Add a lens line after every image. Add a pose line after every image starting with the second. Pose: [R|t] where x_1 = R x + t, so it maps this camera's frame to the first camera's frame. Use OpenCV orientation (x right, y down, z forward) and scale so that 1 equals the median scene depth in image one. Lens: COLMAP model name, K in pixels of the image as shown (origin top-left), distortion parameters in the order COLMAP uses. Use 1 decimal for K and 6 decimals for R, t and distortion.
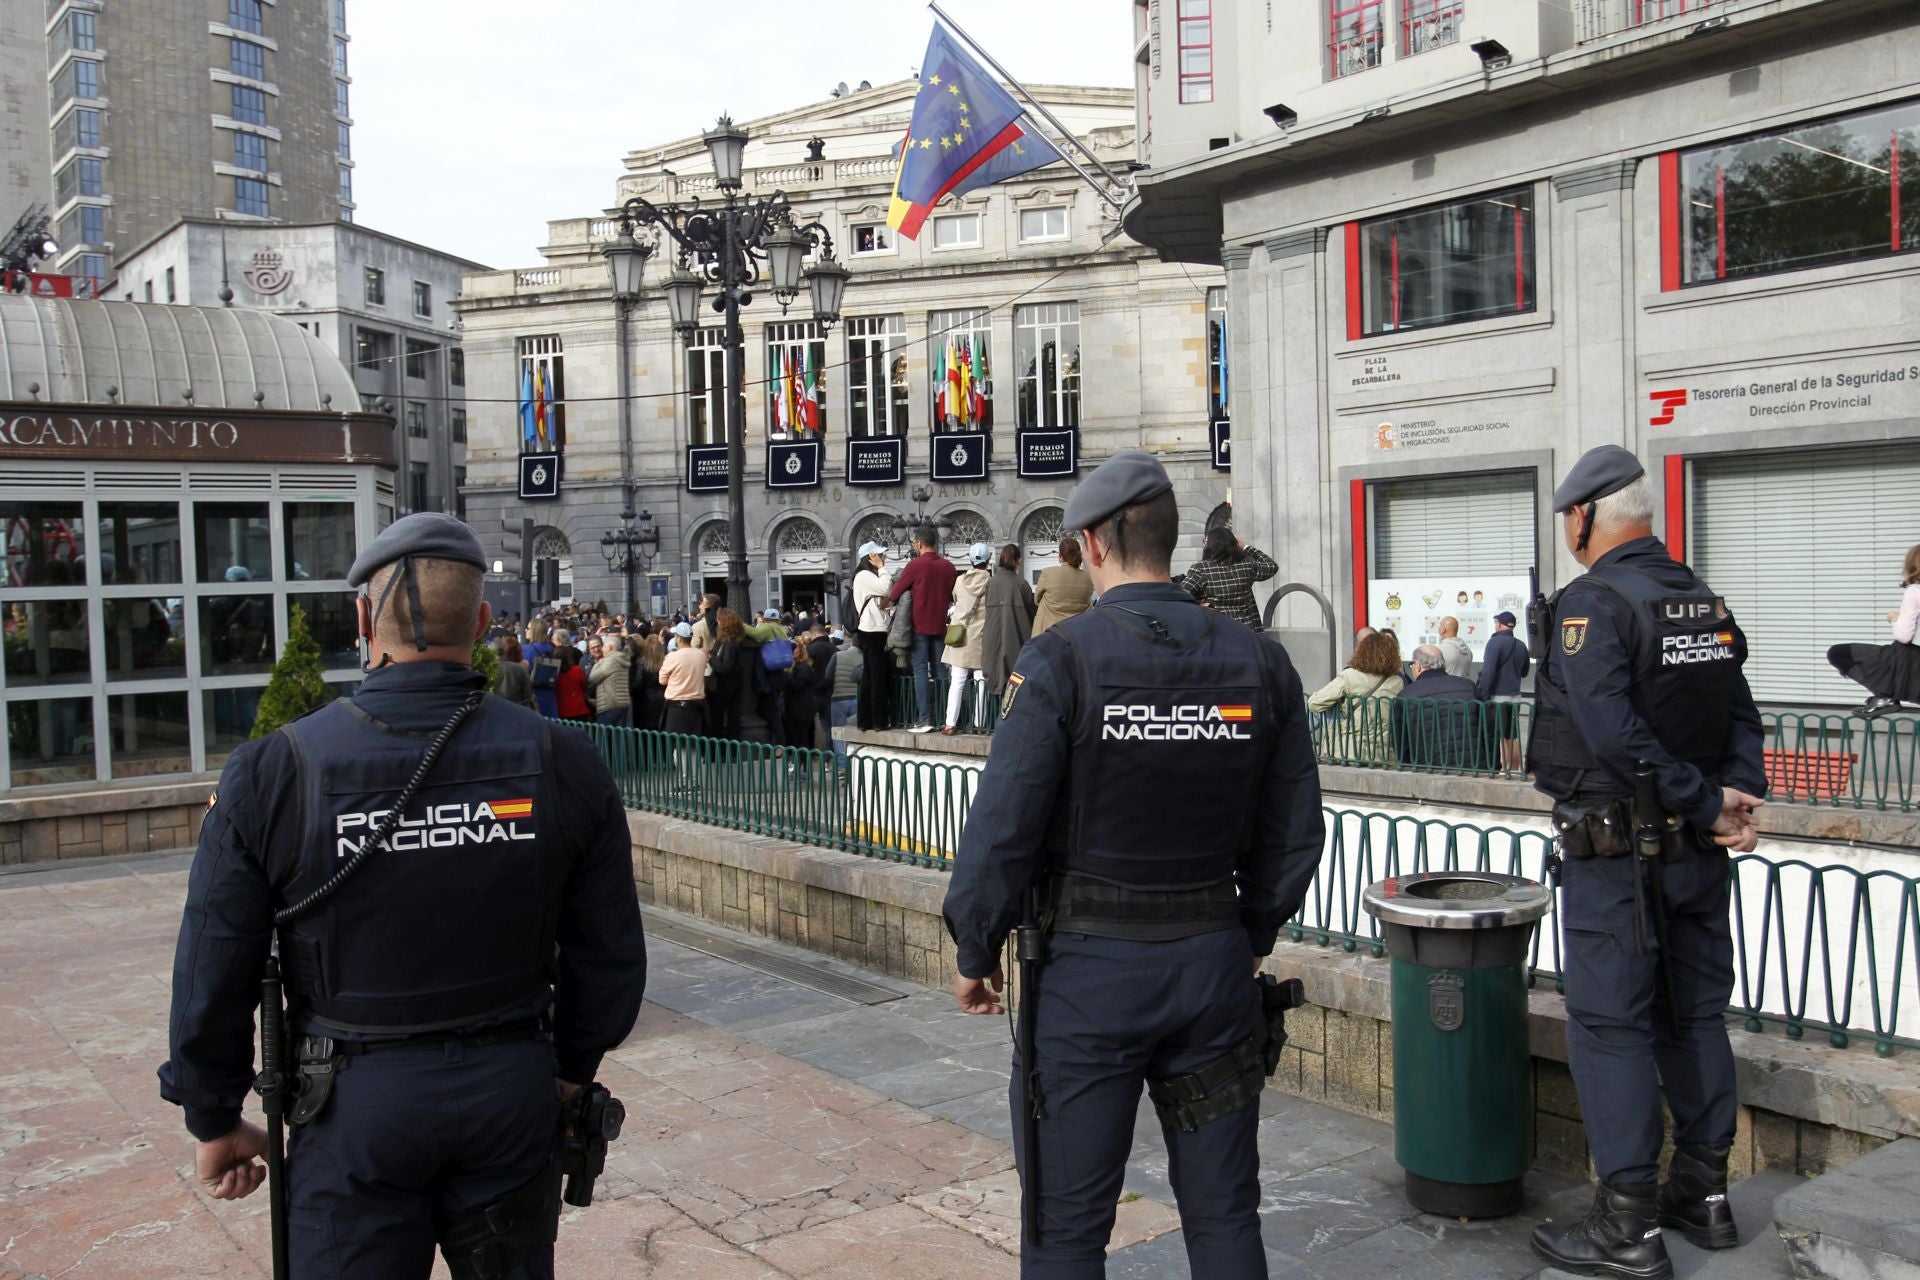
lens RADIAL K [[1786.6, 0, 990.7], [0, 1786.6, 640.7], [0, 0, 1]] dist [-0.054431, 0.093981]
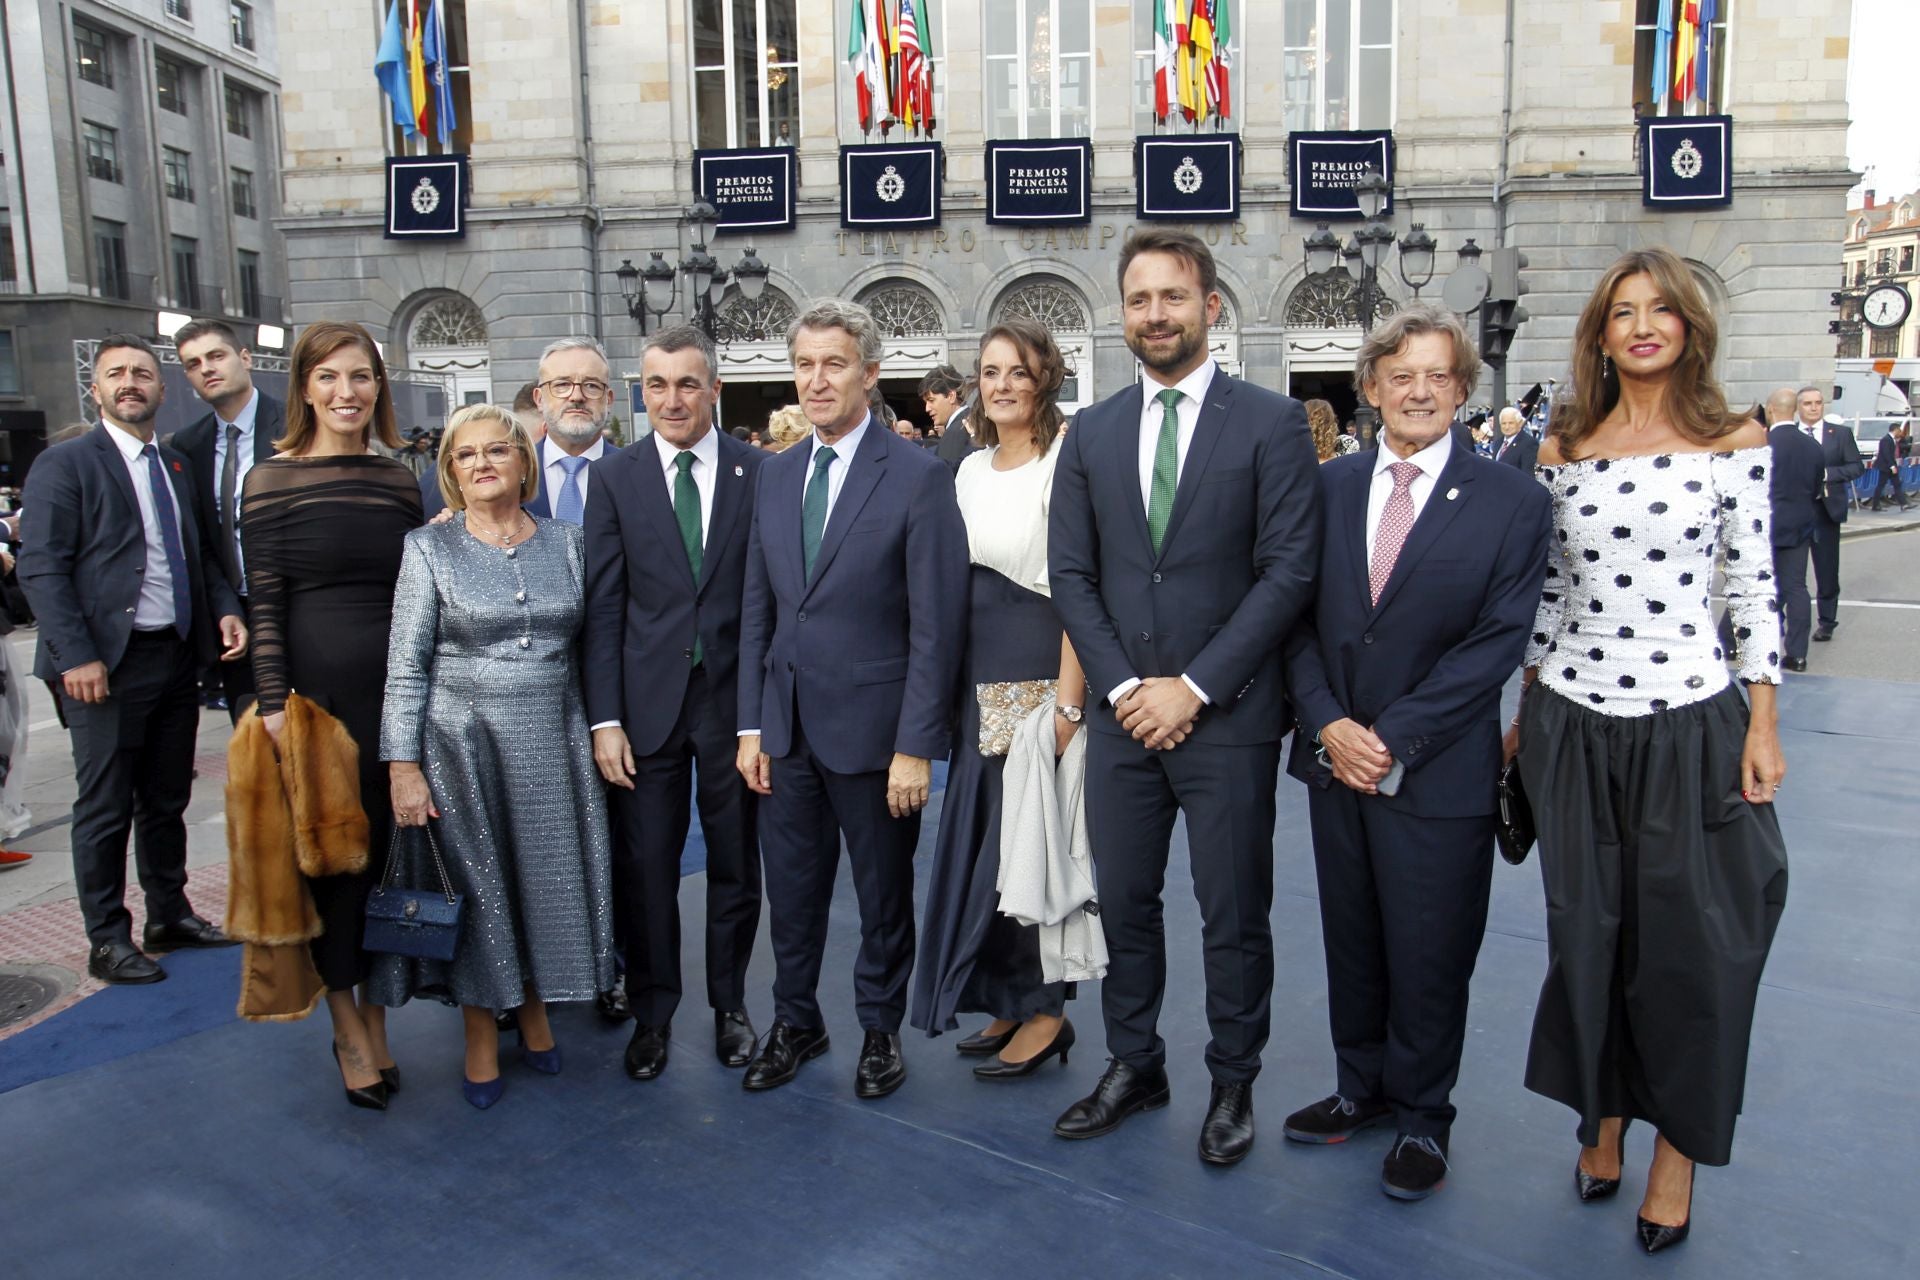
lens RADIAL K [[1382.8, 0, 960.0], [0, 1382.8, 640.0], [0, 0, 1]] dist [-0.070367, 0.048498]
pose [[0.978244, -0.023225, 0.206153, -0.180297], [0.000099, 0.993766, 0.111486, -0.001110], [-0.207457, -0.109040, 0.972148, 0.529551]]
